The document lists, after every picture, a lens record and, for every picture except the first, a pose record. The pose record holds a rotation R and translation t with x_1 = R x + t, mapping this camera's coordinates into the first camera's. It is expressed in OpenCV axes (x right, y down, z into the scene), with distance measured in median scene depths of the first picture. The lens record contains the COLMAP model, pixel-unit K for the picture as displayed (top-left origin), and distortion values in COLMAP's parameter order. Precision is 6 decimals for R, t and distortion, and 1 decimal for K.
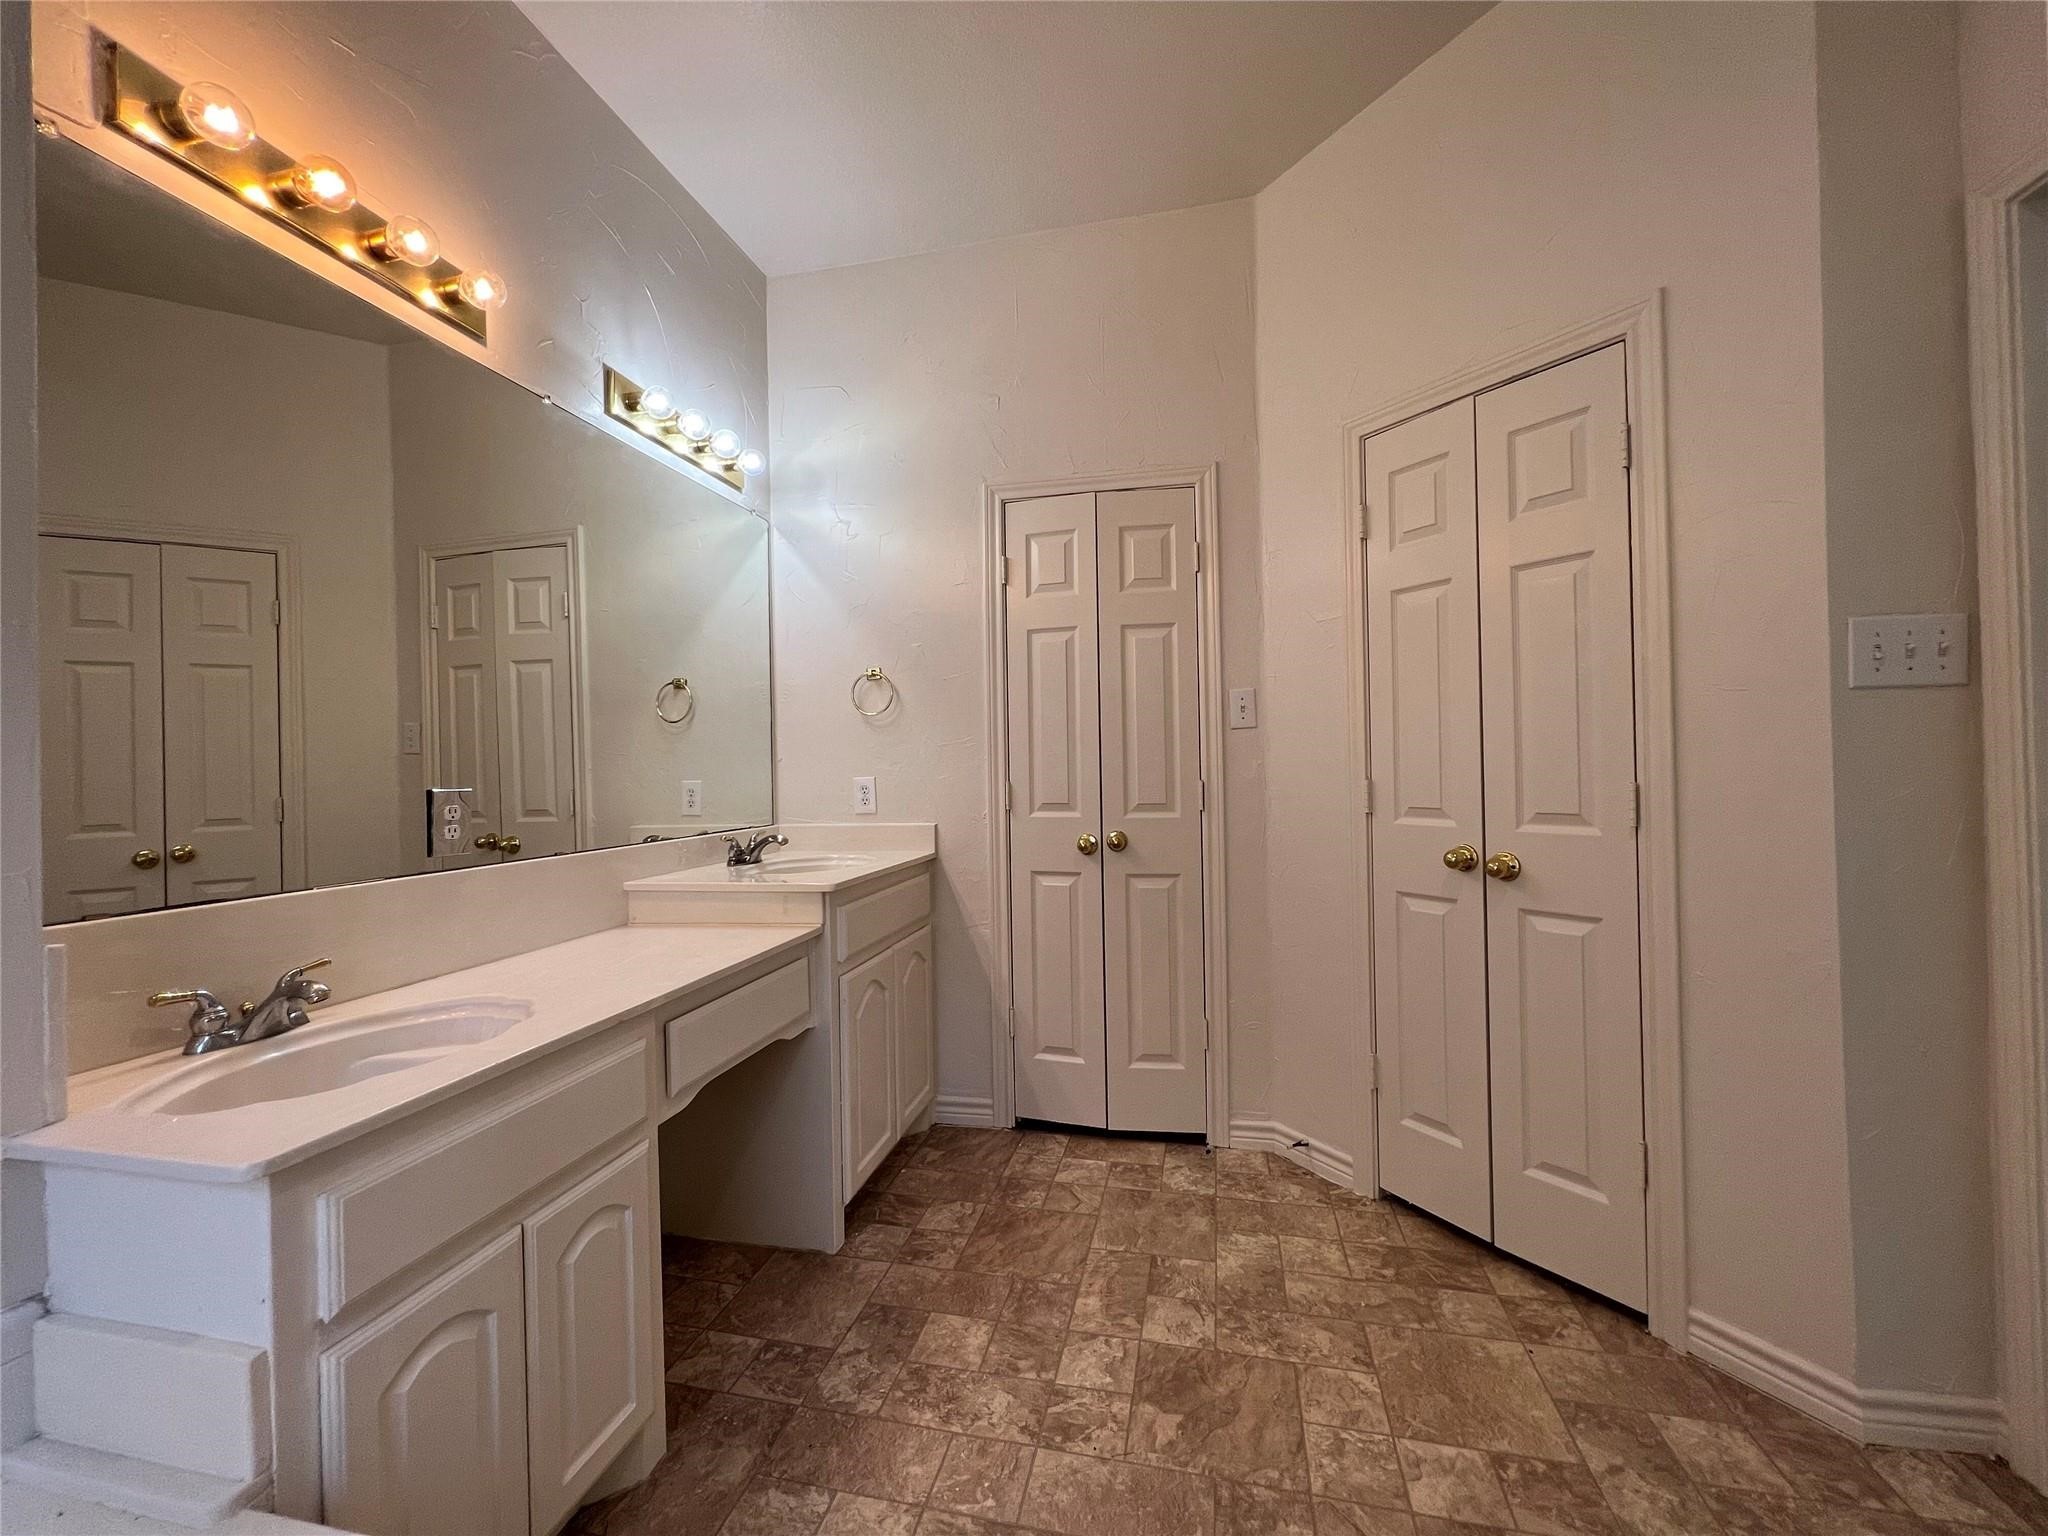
lens RADIAL K [[826.6, 0, 1022.2], [0, 826.6, 761.8], [0, 0, 1]] dist [-0.001240, 0.000590]
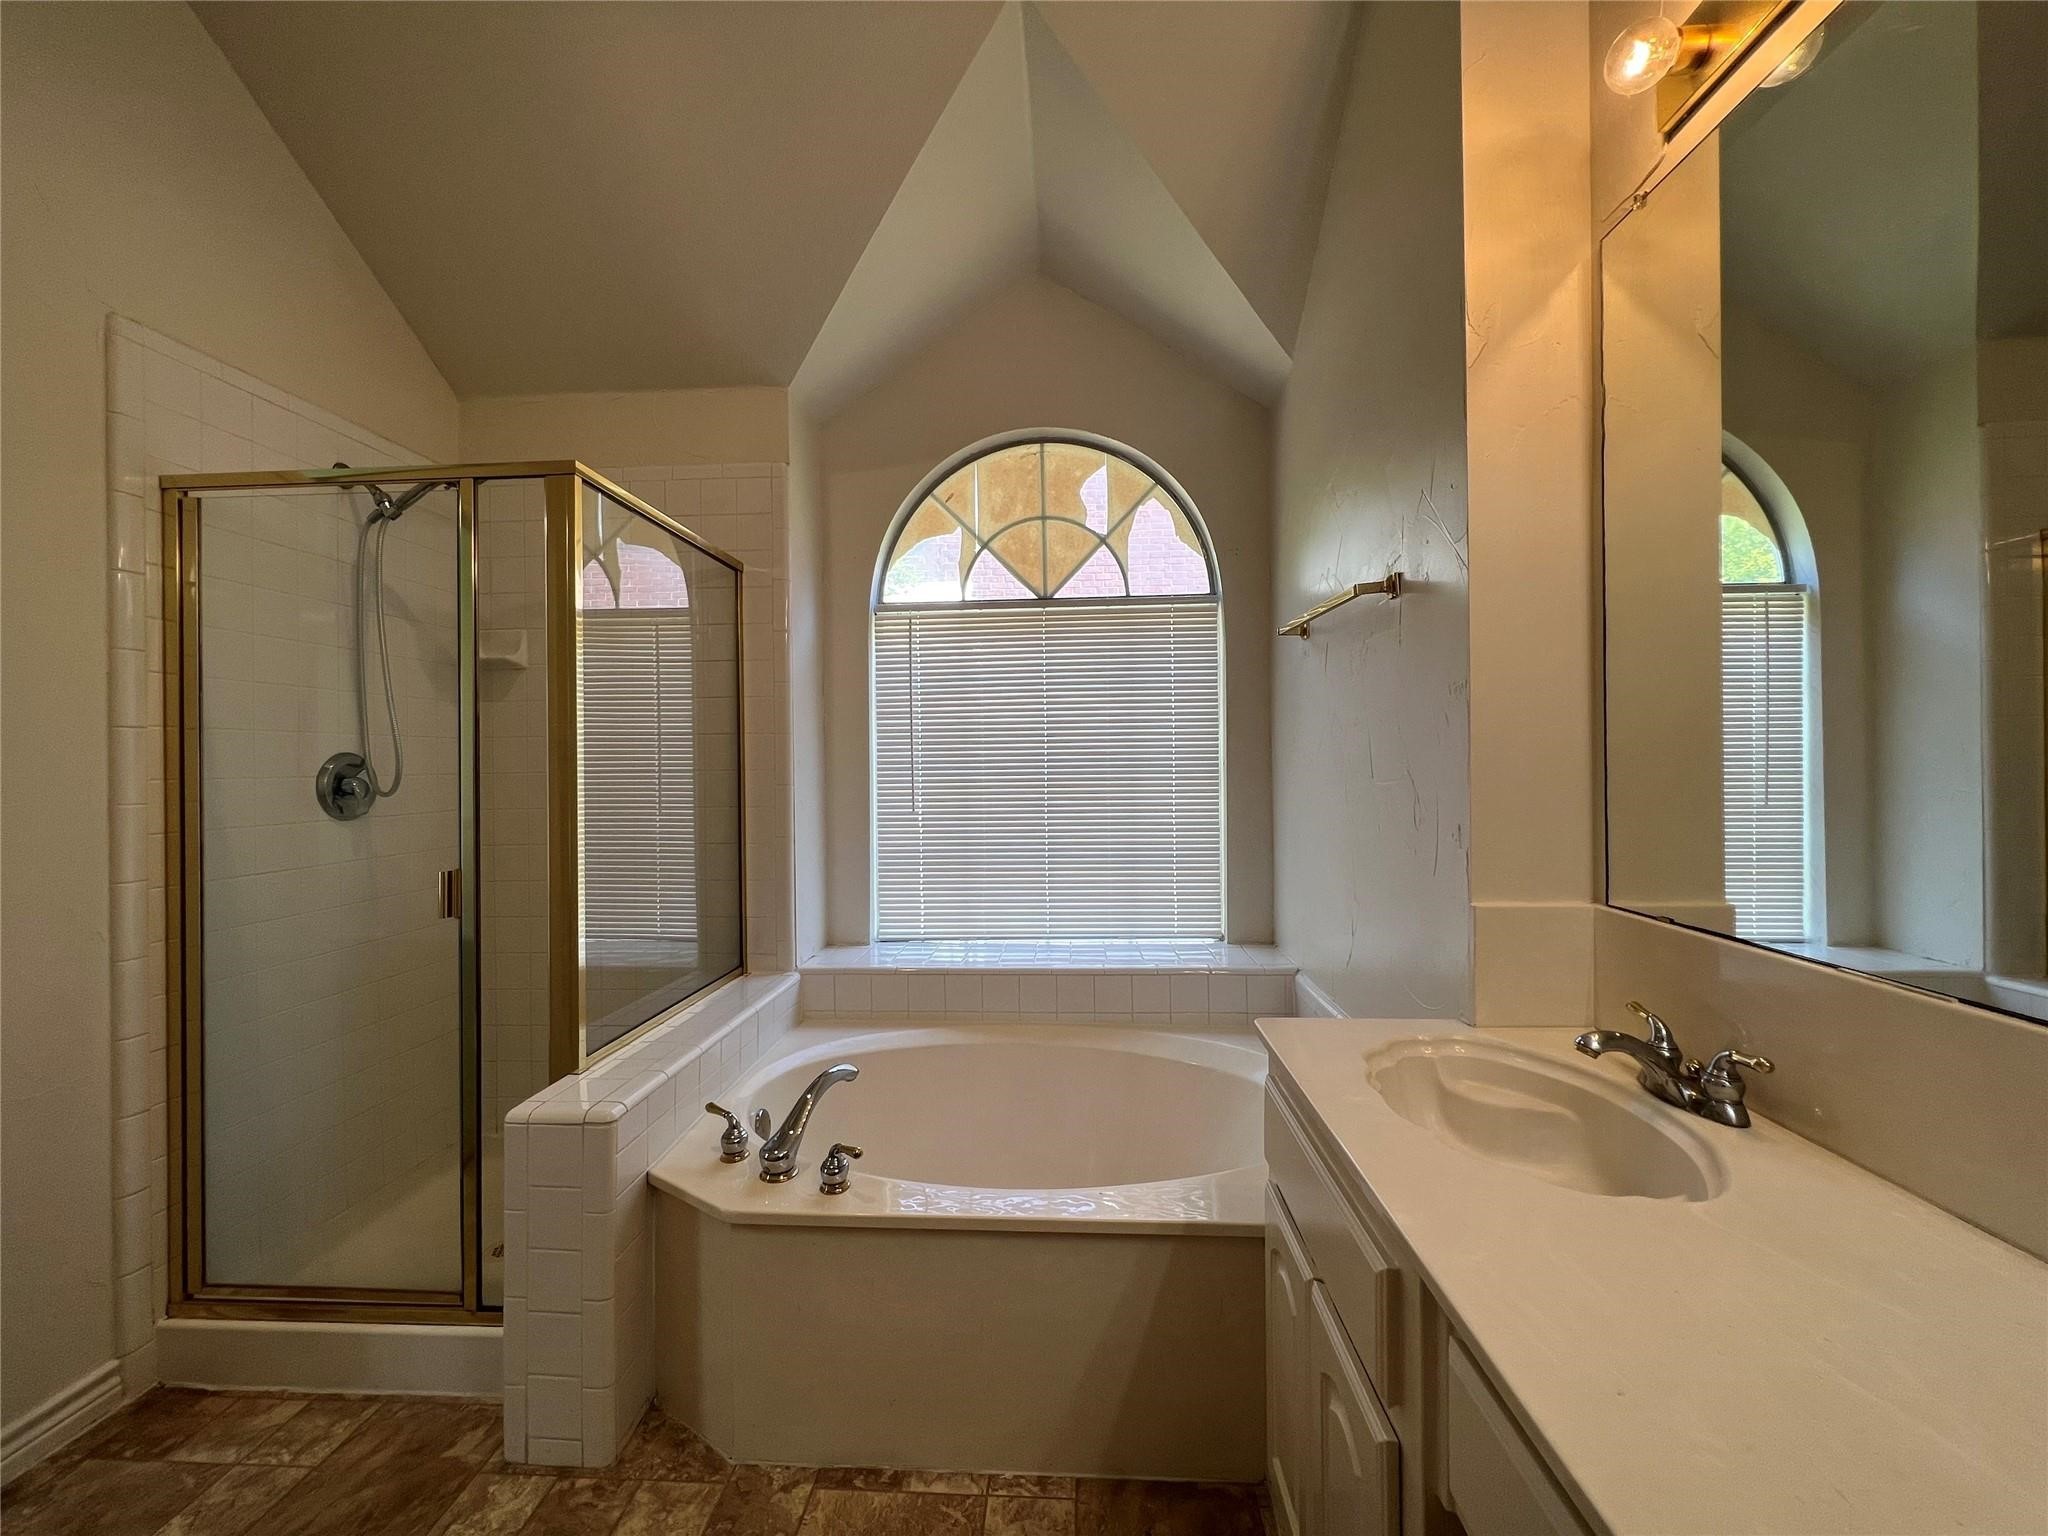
lens RADIAL K [[826.6, 0, 1023.8], [0, 826.6, 773.9], [0, 0, 1]] dist [-0.001240, 0.000590]
pose [[-0.985404, 0.033384, -0.166925, -0.278241], [0.032487, 0.999439, 0.008106, -0.014004], [0.167102, 0.002565, -0.985936, 1.616239]]
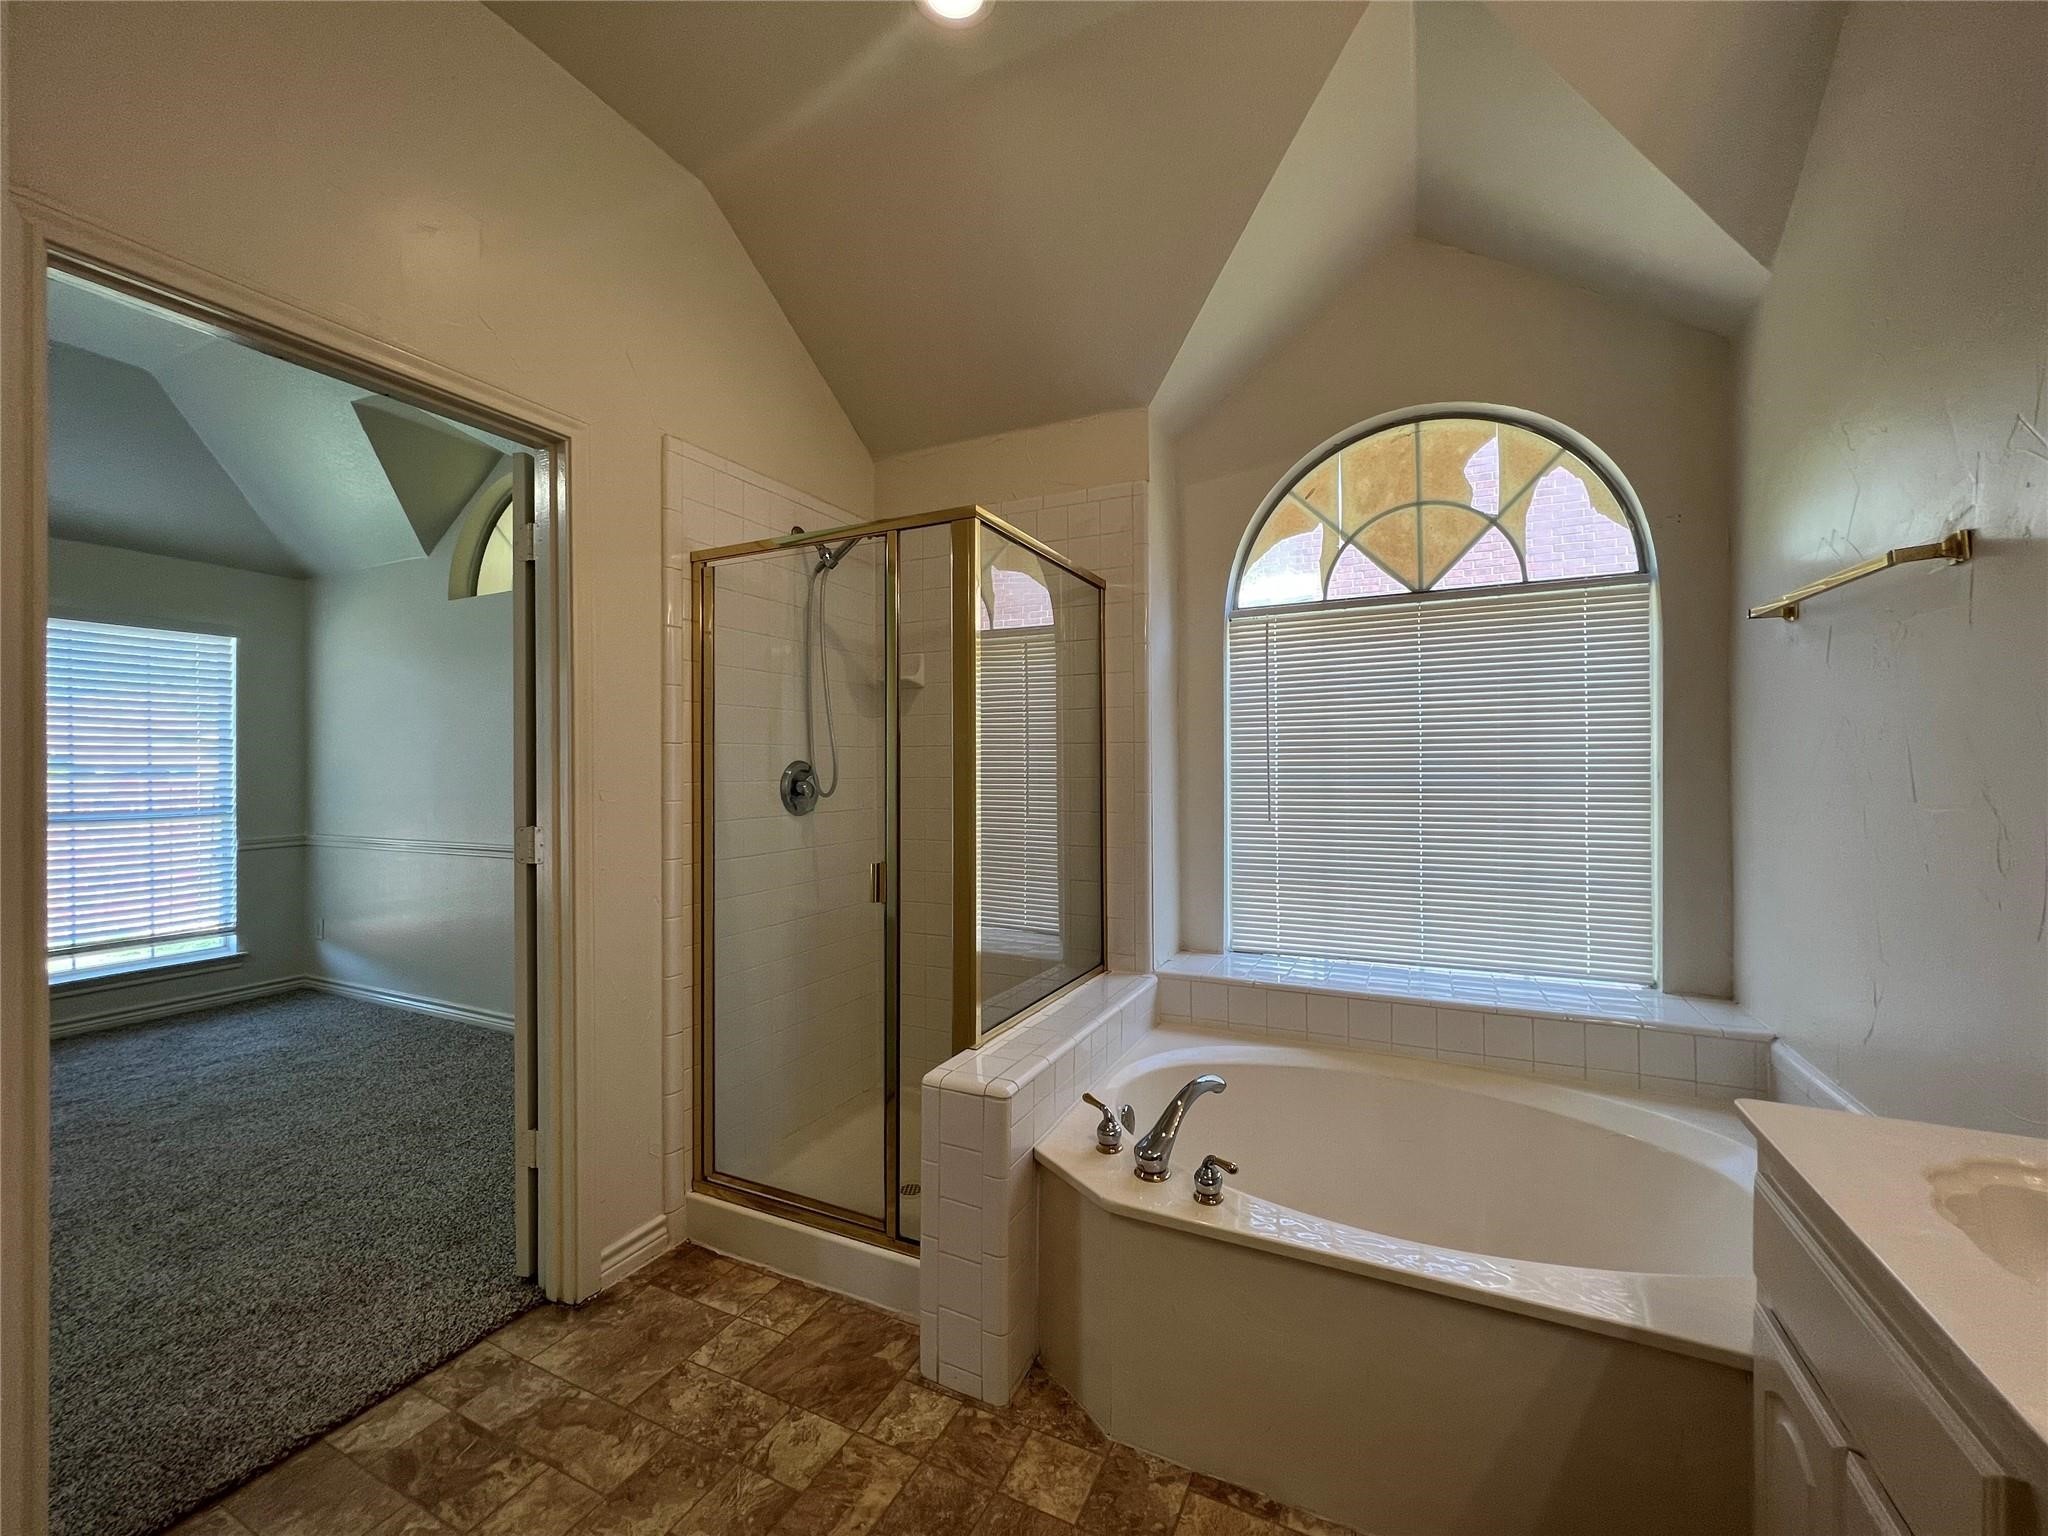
lens RADIAL K [[826.6, 0, 1021.3], [0, 826.6, 772.9], [0, 0, 1]] dist [-0.001240, 0.000590]
pose [[-0.974379, 0.023842, 0.223645, -0.231033], [0.023526, 0.999715, -0.004080, -0.029349], [-0.223678, 0.001286, -0.974662, 1.625055]]
